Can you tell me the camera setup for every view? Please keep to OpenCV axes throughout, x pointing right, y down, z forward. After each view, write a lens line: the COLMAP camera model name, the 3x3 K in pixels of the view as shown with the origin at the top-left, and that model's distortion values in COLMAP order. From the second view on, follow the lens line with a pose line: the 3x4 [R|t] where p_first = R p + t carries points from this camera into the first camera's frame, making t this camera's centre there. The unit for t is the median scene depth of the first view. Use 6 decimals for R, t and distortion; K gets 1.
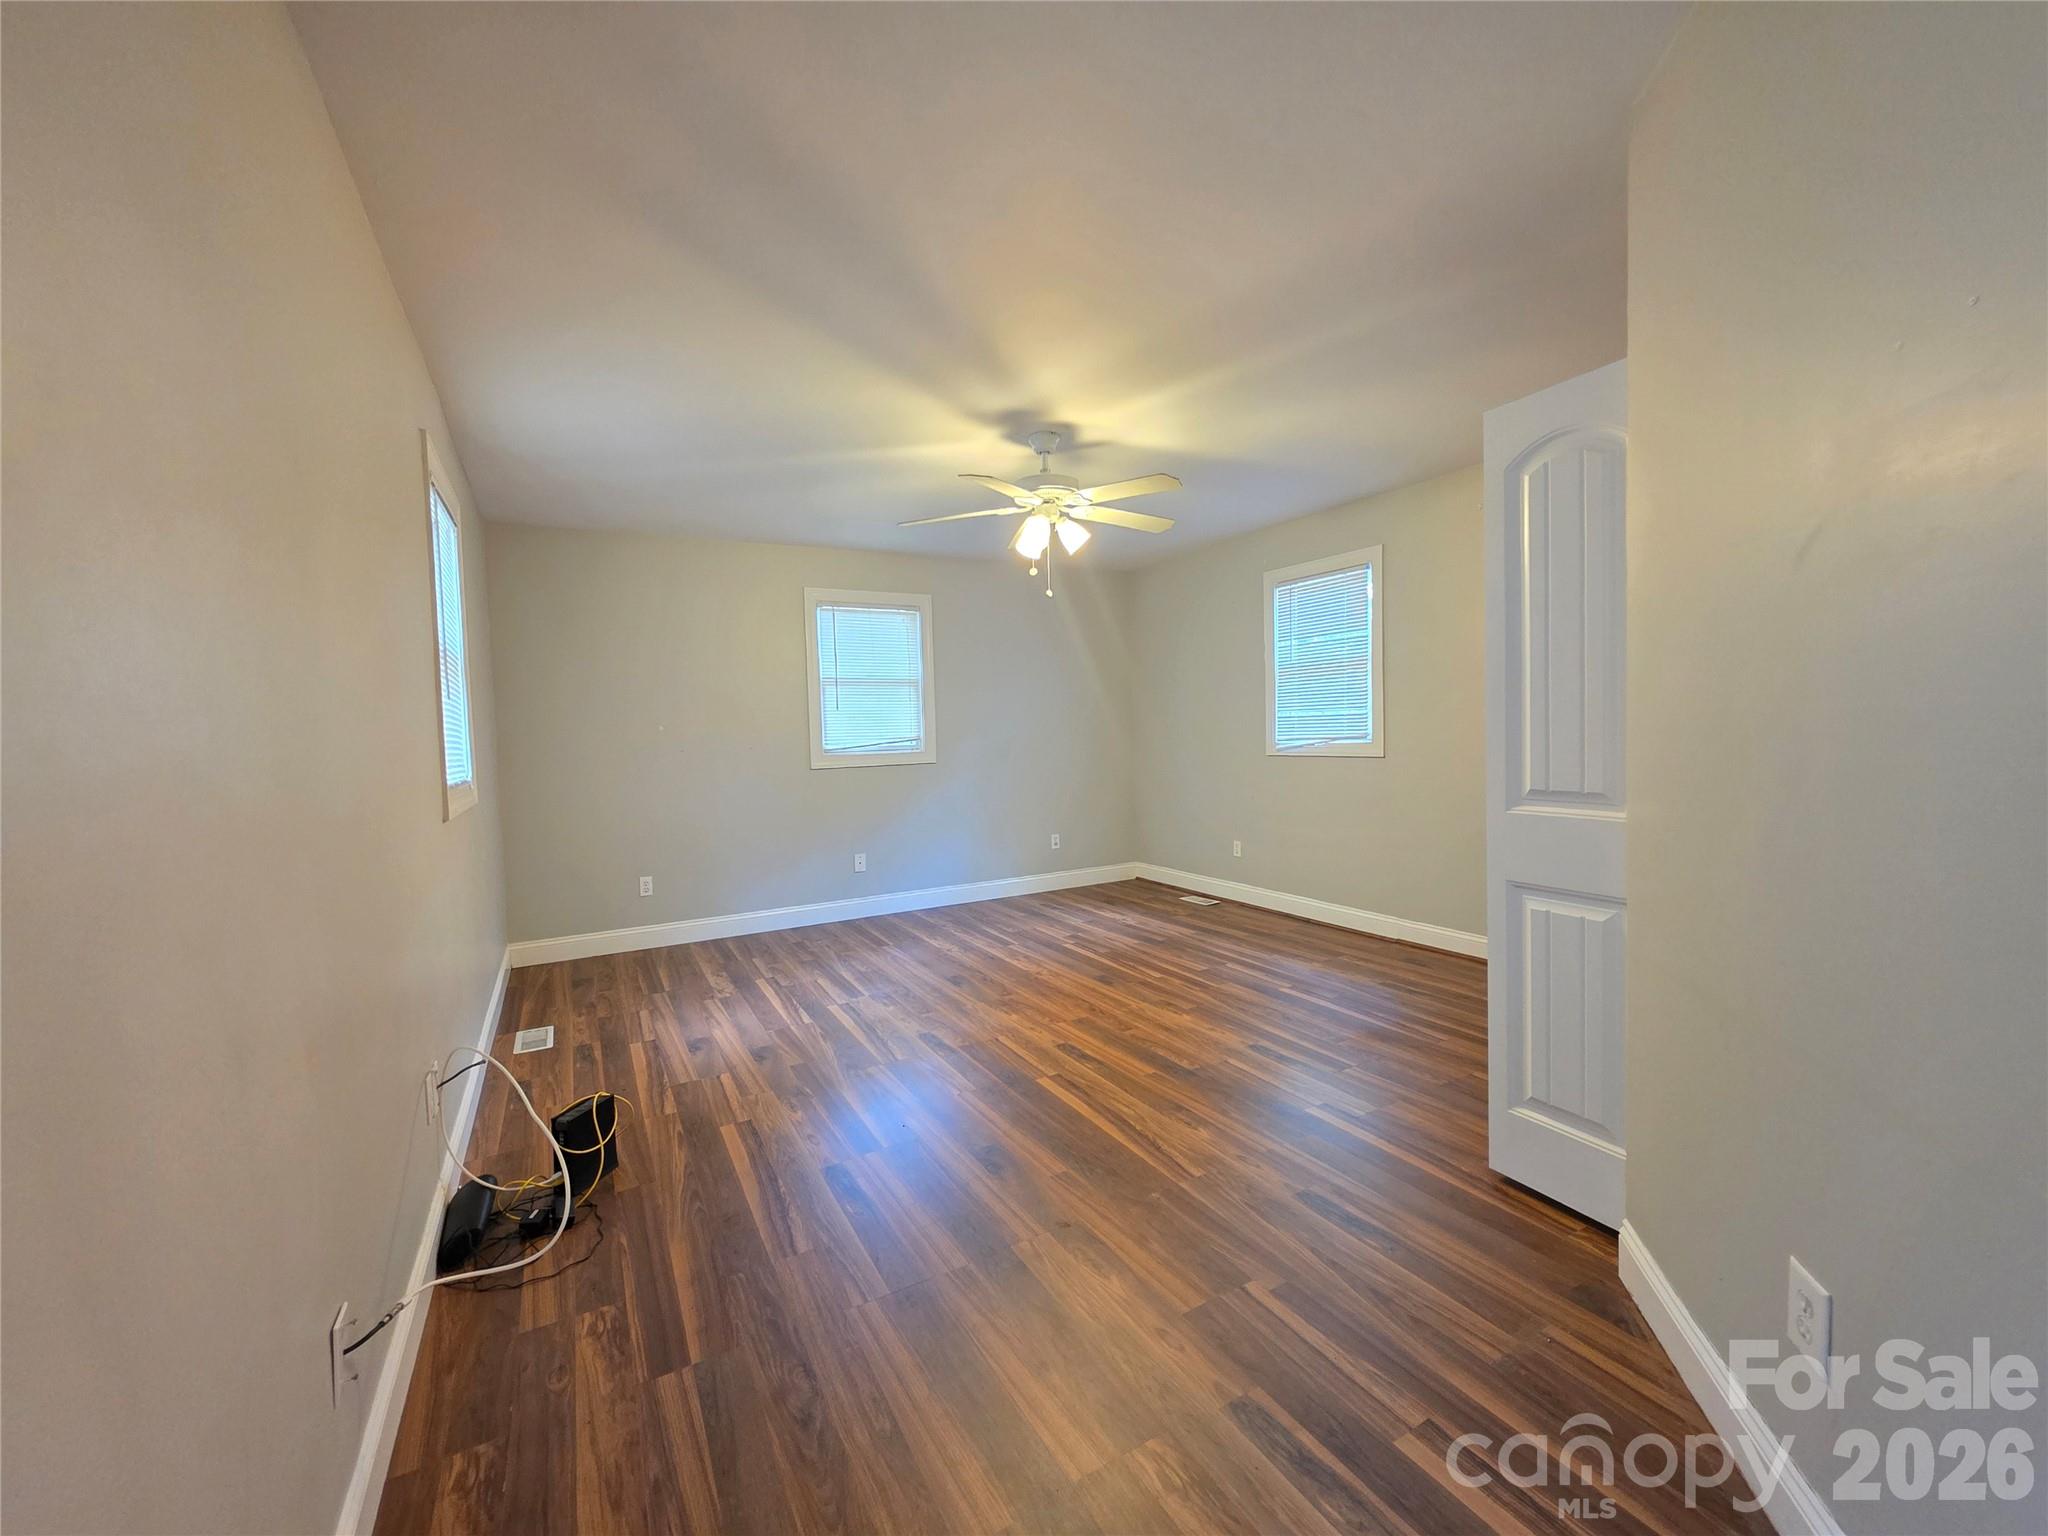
lens RADIAL K [[822.8, 0, 1030.2], [0, 822.8, 767.1], [0, 0, 1]] dist [-0.001077, 0.000488]
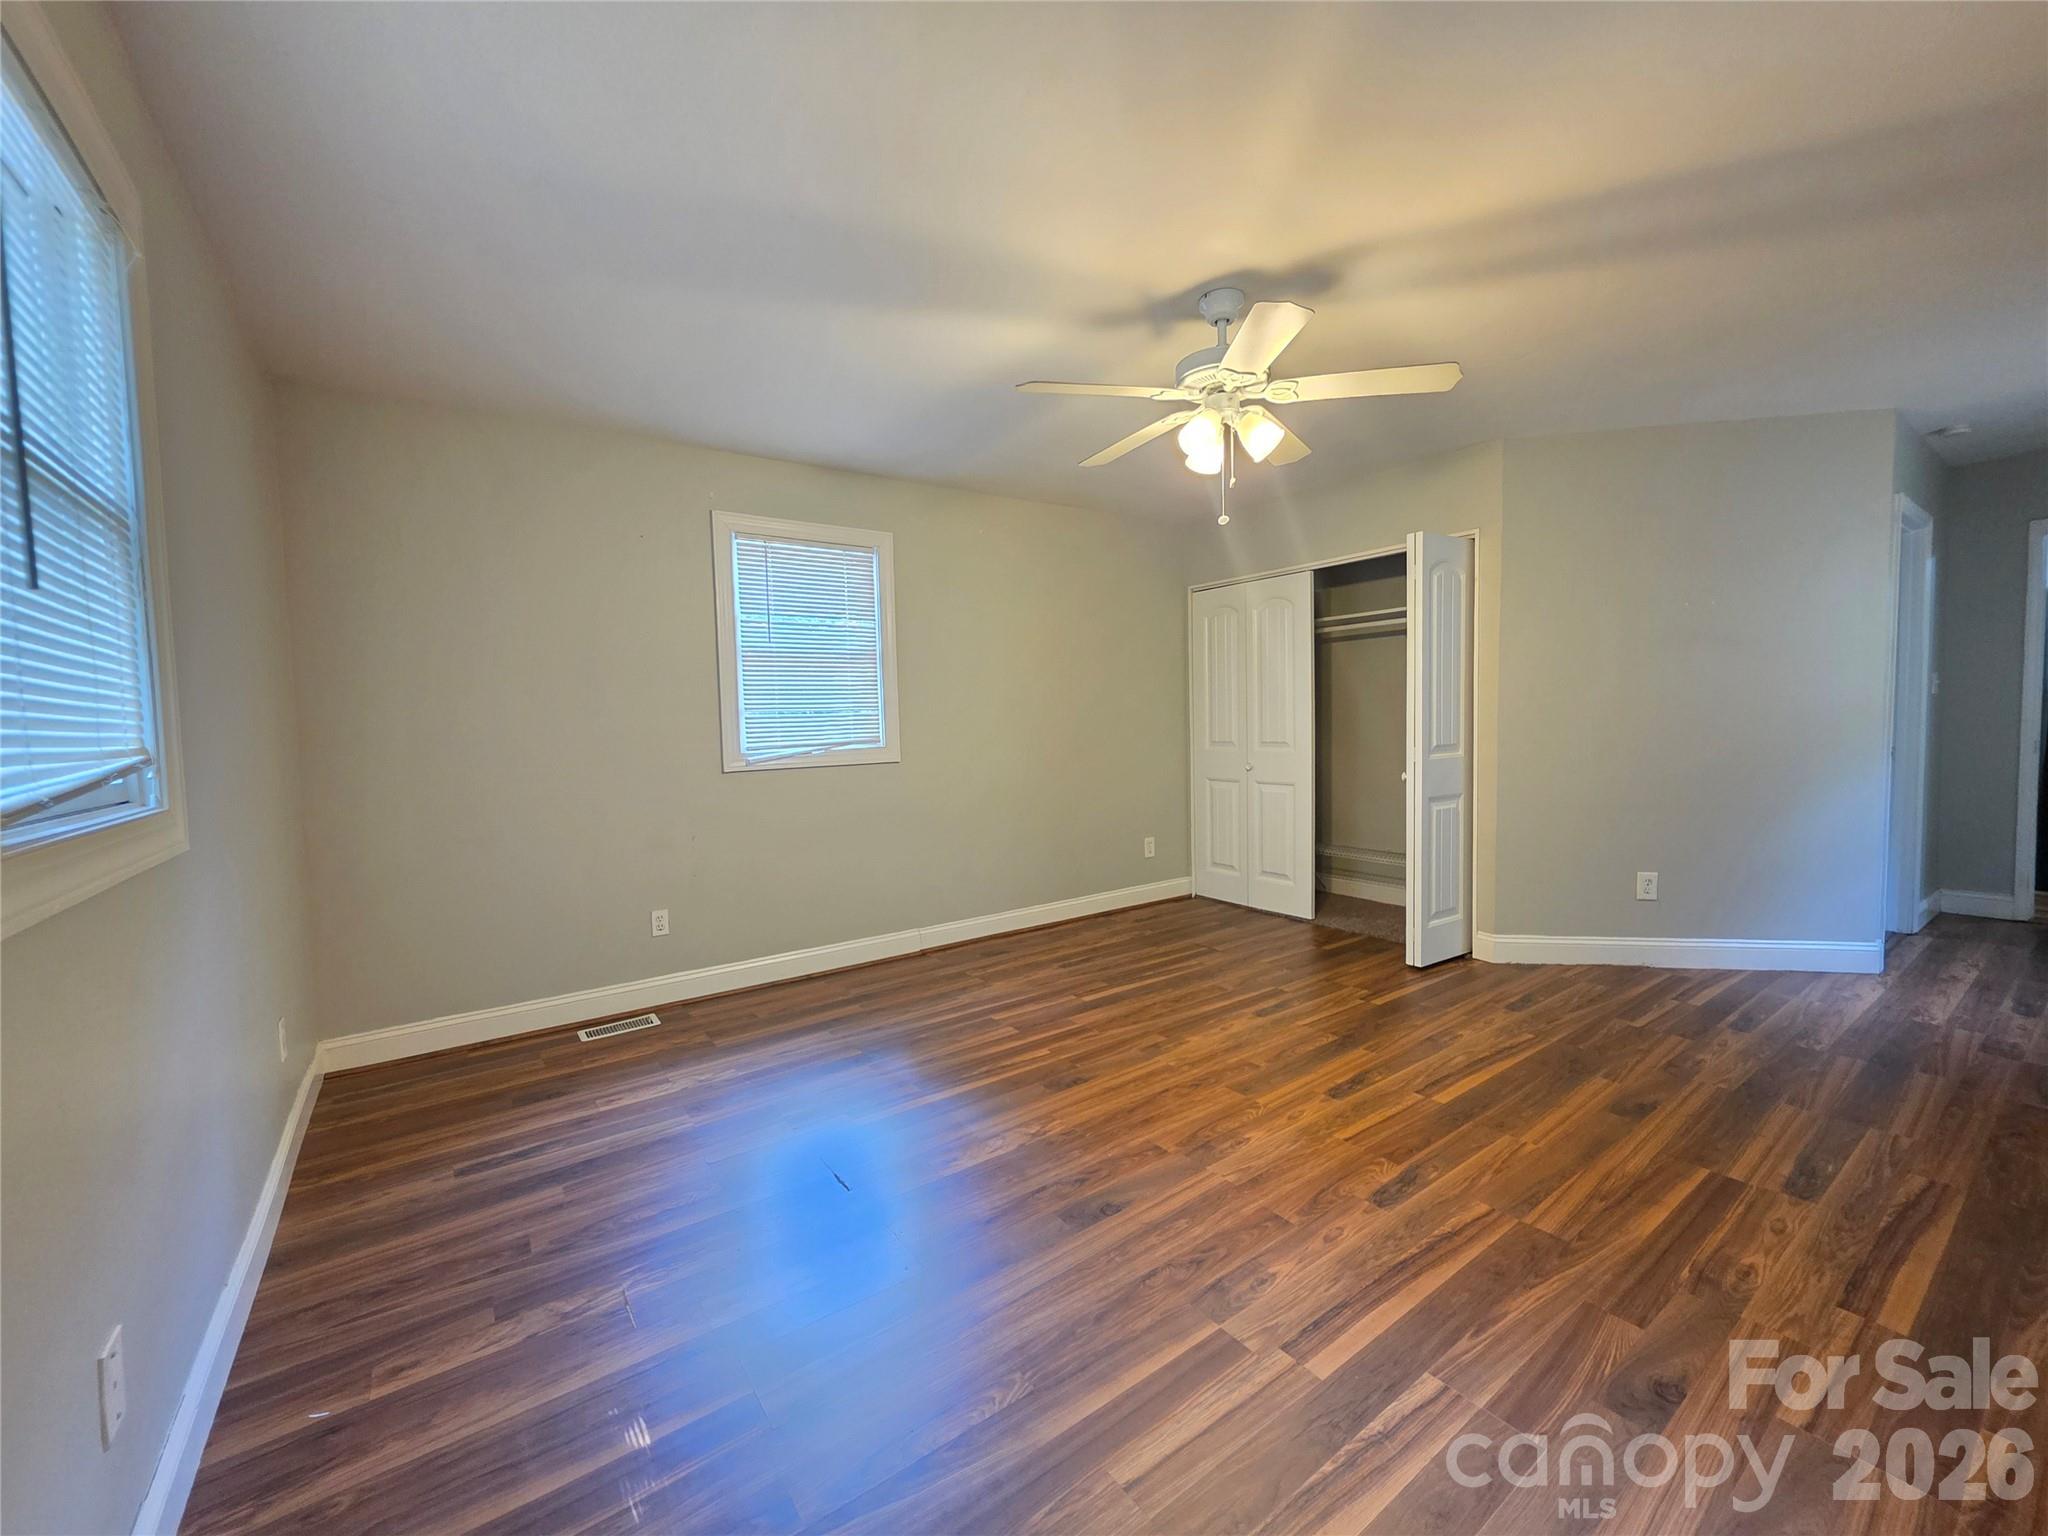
lens RADIAL K [[822.8, 0, 1028.1], [0, 822.8, 768.6], [0, 0, 1]] dist [-0.001077, 0.000488]
pose [[-0.112781, -0.023879, 0.993333, -0.629431], [0.077271, 0.996473, 0.032728, -0.029218], [-0.990611, 0.080447, -0.110538, 1.178365]]
